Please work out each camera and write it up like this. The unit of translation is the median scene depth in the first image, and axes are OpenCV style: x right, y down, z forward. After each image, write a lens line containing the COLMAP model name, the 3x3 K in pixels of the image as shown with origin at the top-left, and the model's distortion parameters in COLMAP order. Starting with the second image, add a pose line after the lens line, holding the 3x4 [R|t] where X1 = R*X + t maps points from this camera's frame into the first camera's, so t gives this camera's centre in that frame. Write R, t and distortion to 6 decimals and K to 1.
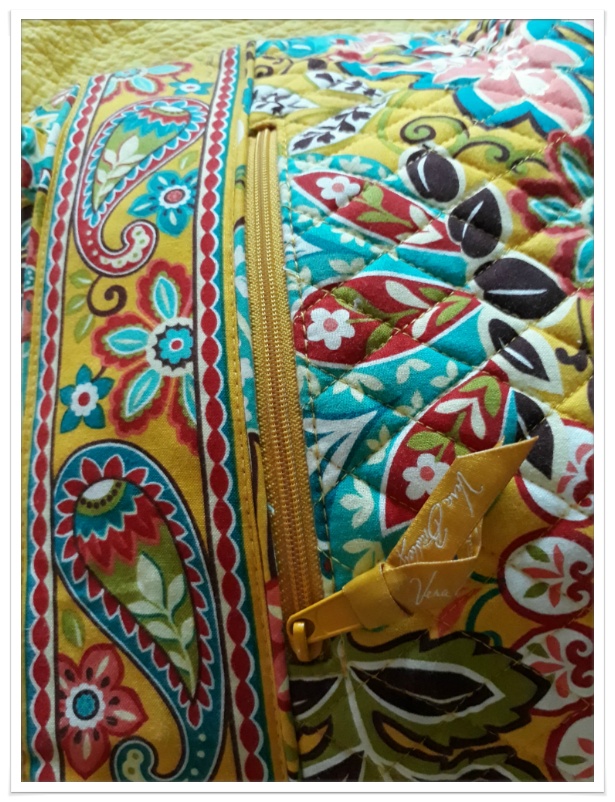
lens RADIAL K [[571.7, 0, 307.5], [0, 571.7, 401.0], [0, 0, 1]] dist [0.026101, -0.101251]
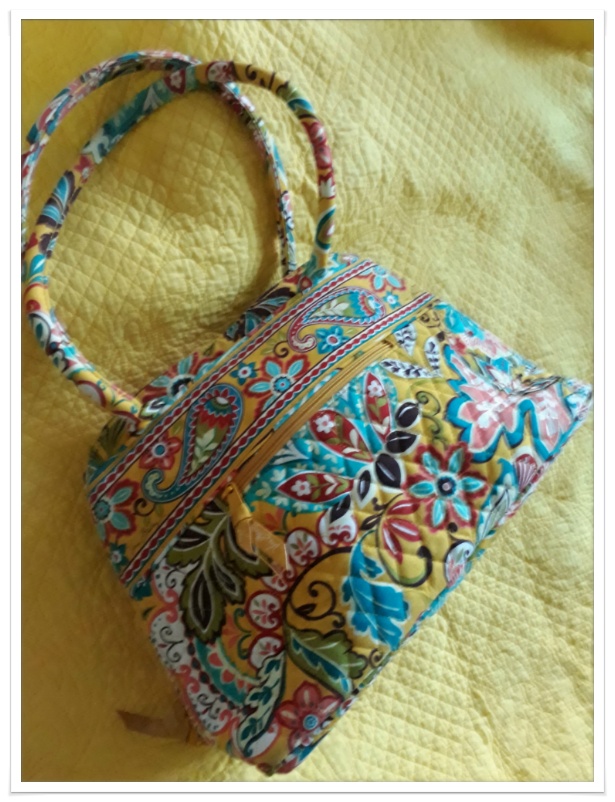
lens RADIAL K [[599.5, 0, 307.9], [0, 599.5, 377.5], [0, 0, 1]] dist [0.064720, -0.110778]
pose [[0.645162, 0.723918, -0.244353, 0.473604], [-0.744499, 0.667518, 0.011889, -0.234075], [0.171716, 0.174250, 0.969613, -1.578195]]
